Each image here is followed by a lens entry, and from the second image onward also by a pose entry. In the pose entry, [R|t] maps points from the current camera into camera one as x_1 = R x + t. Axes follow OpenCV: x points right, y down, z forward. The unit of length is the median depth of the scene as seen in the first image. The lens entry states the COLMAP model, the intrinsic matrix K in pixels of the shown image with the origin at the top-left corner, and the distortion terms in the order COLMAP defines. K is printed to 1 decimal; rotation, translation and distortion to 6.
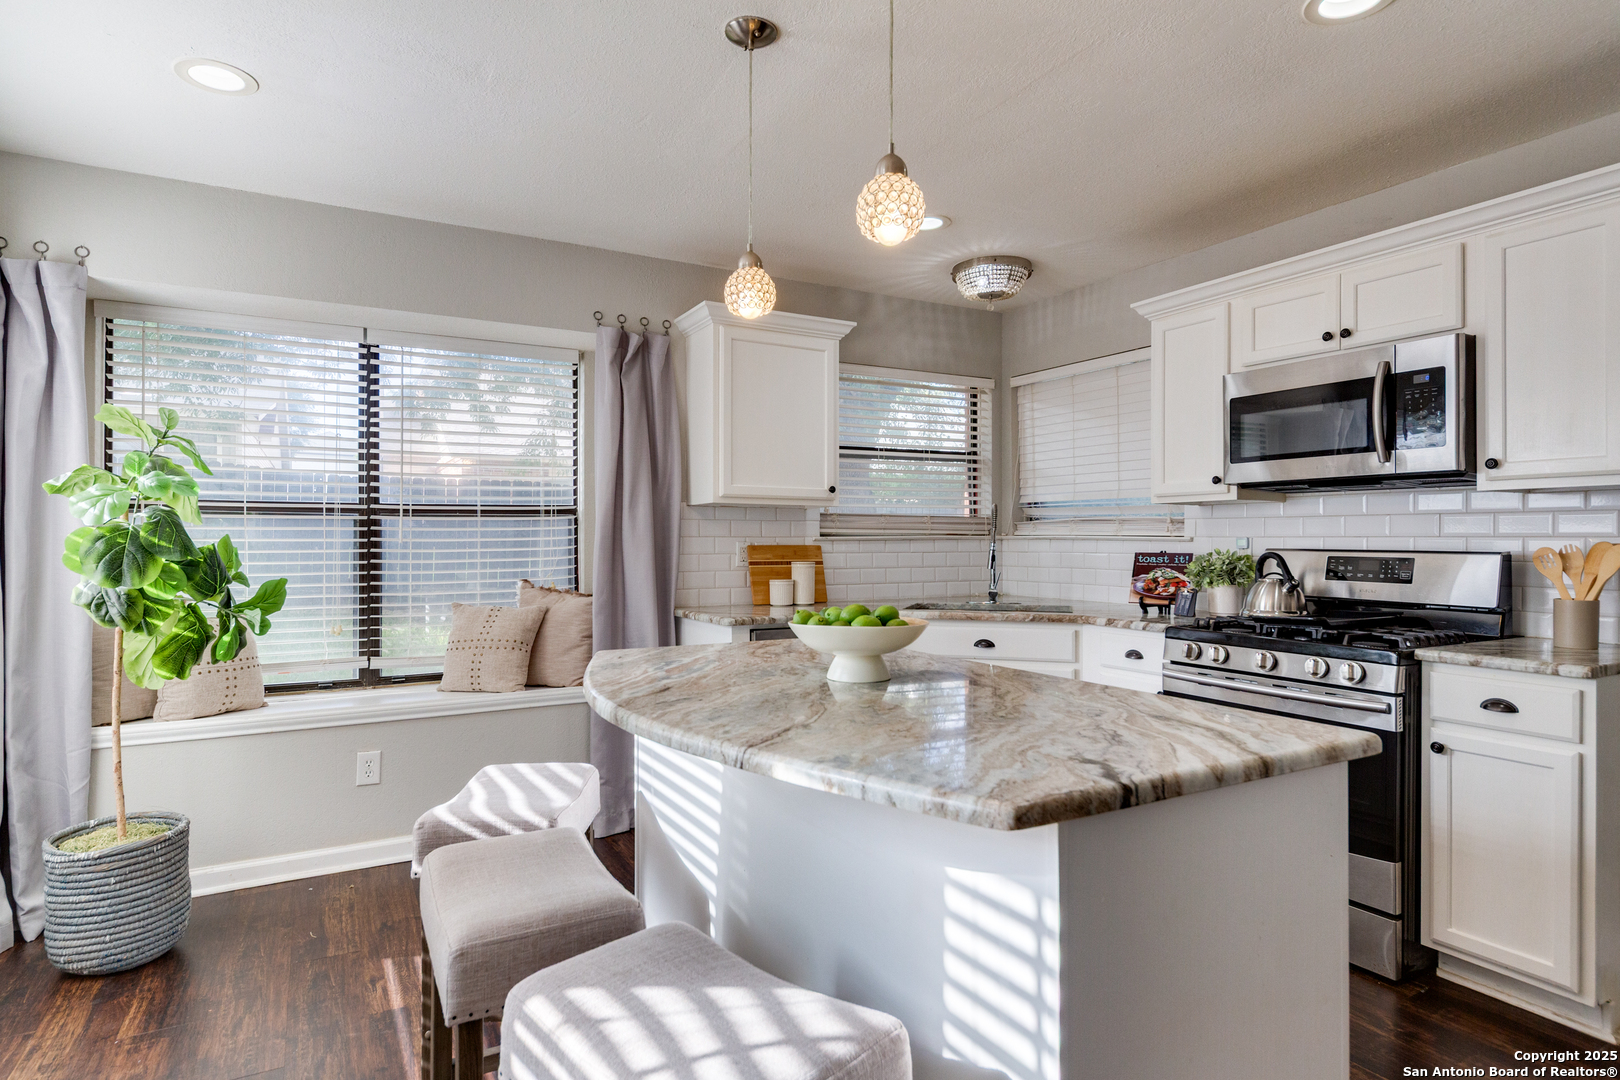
lens RADIAL K [[862.6, 0, 810.0], [0, 862.6, 540.0], [0, 0, 1]] dist [0.002878, 0.000203]
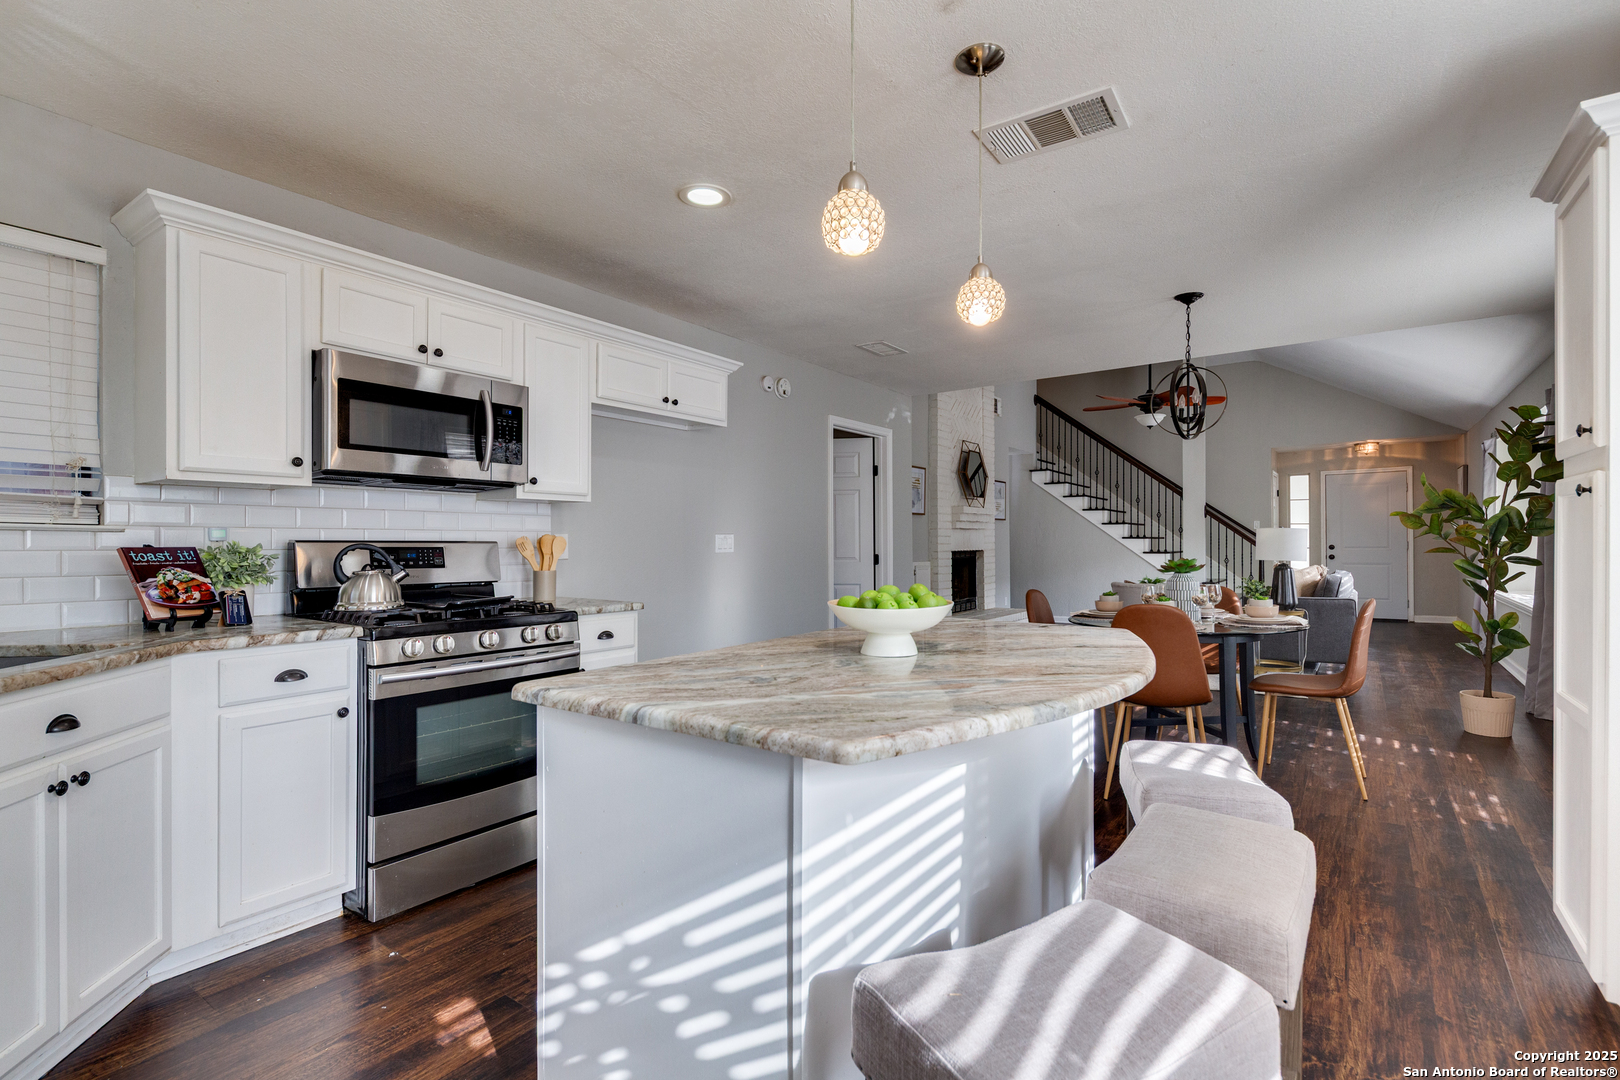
lens RADIAL K [[762.6, 0, 771.1], [0, 762.6, 543.7], [0, 0, 1]] dist [-0.000811, -0.000187]
pose [[-0.391425, -0.003054, 0.920205, -0.383452], [0.000067, 0.999994, 0.003347, 0.009671], [-0.920210, 0.001372, -0.391423, 0.773920]]
